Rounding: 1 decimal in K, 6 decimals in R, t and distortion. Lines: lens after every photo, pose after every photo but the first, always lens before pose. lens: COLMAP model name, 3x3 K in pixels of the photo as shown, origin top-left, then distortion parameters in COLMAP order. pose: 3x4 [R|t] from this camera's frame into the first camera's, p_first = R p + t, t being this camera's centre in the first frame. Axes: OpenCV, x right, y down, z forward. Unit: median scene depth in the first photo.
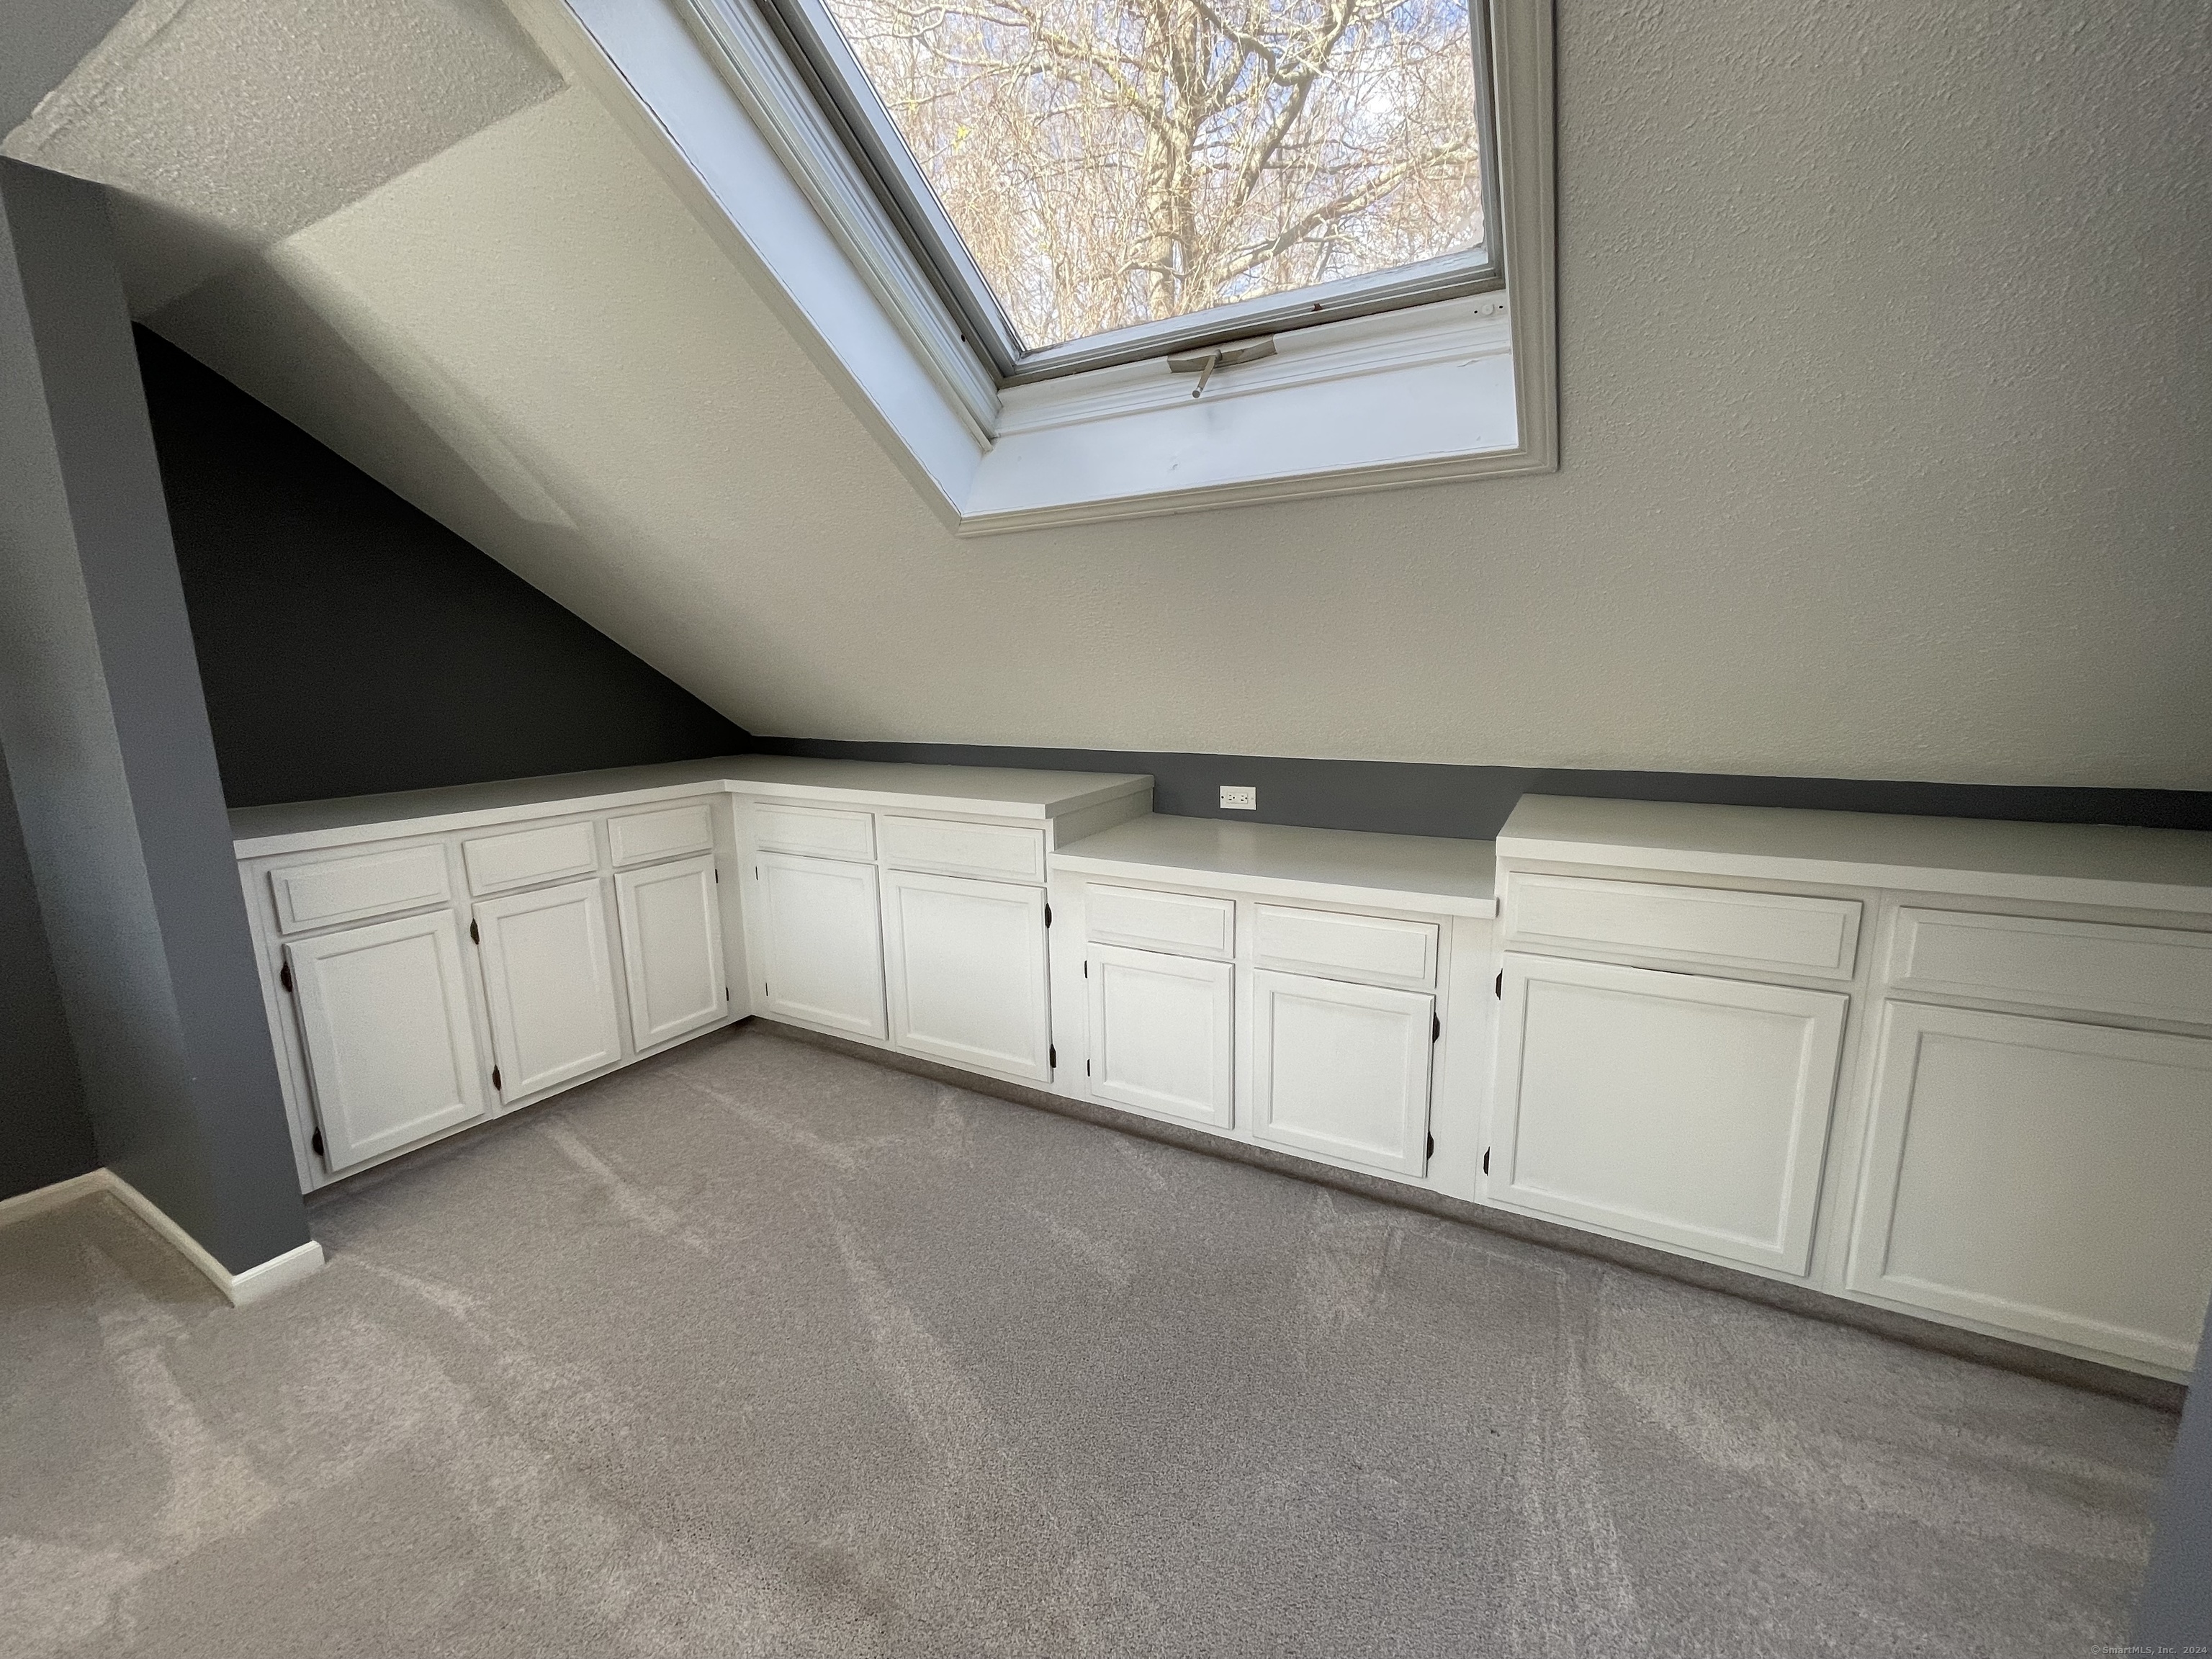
lens RADIAL K [[884.9, 0, 1106.0], [0, 884.9, 829.5], [0, 0, 1]] dist [-0.001028, -0.000027]
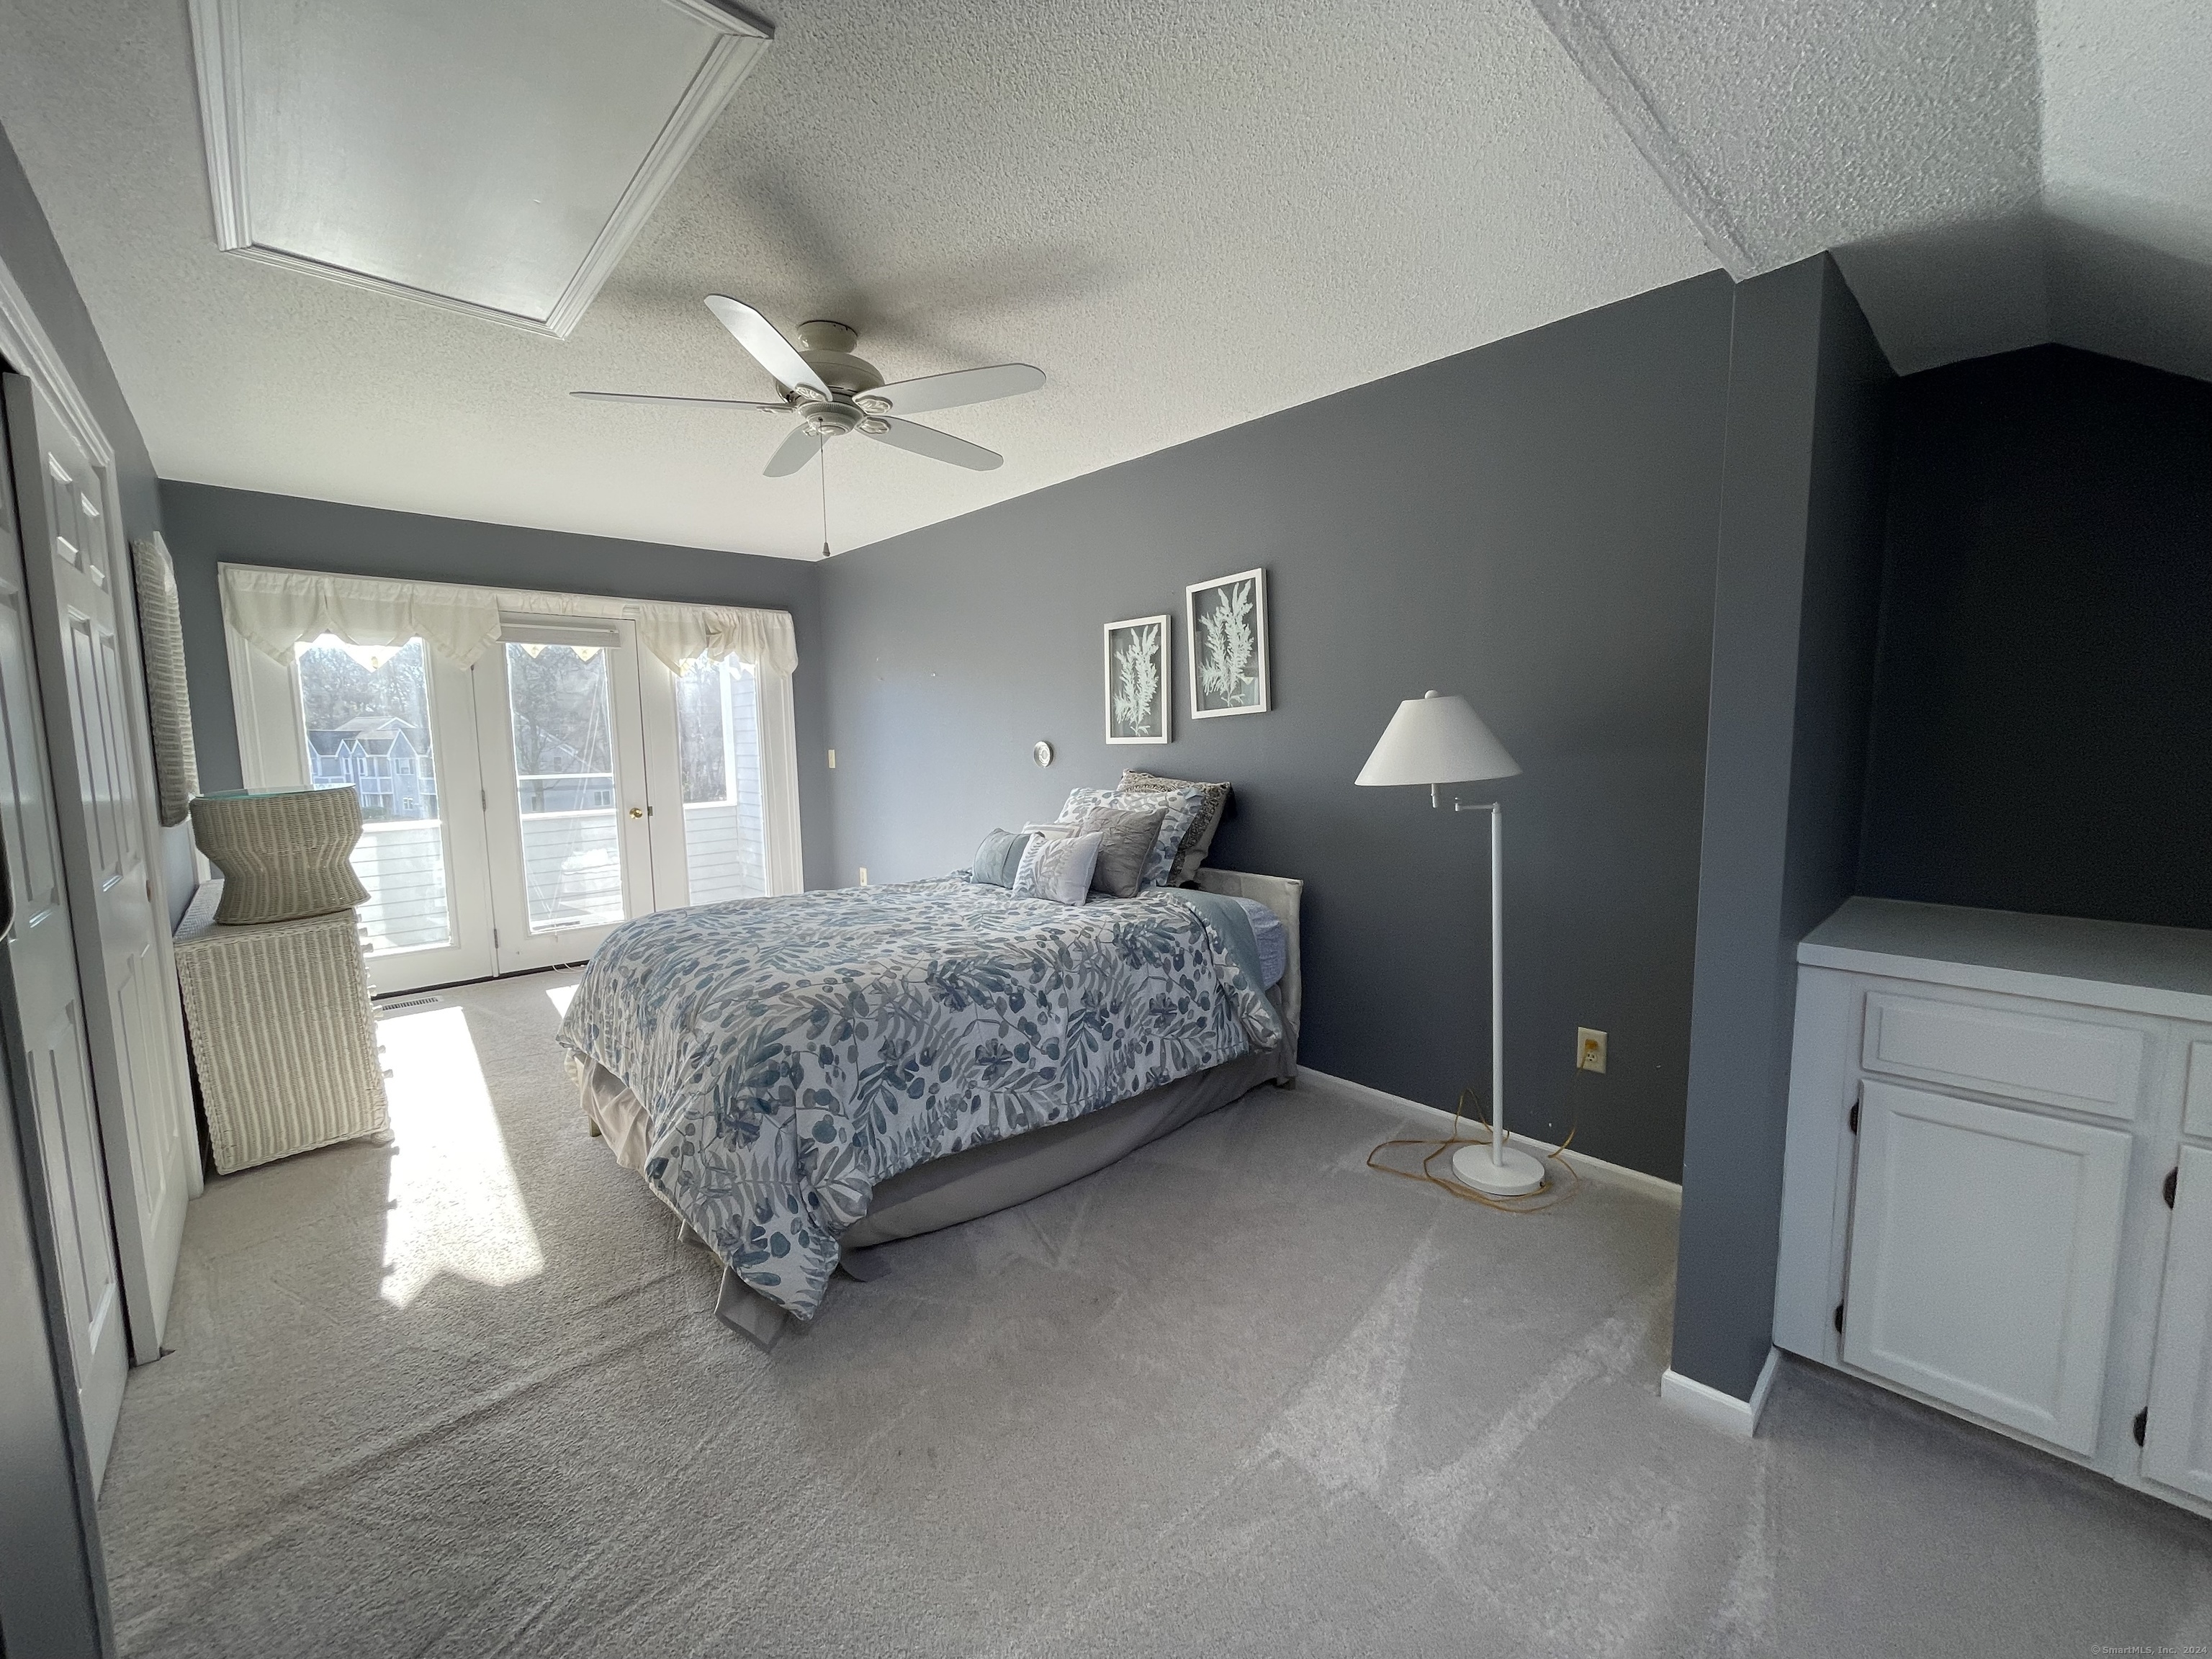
lens RADIAL K [[884.9, 0, 1106.0], [0, 884.9, 829.5], [0, 0, 1]] dist [-0.001028, -0.000027]
pose [[-0.316871, 0.122561, -0.940517, 0.053882], [-0.132464, 0.976179, 0.171837, -0.132321], [0.939173, 0.179034, -0.293088, 0.459564]]
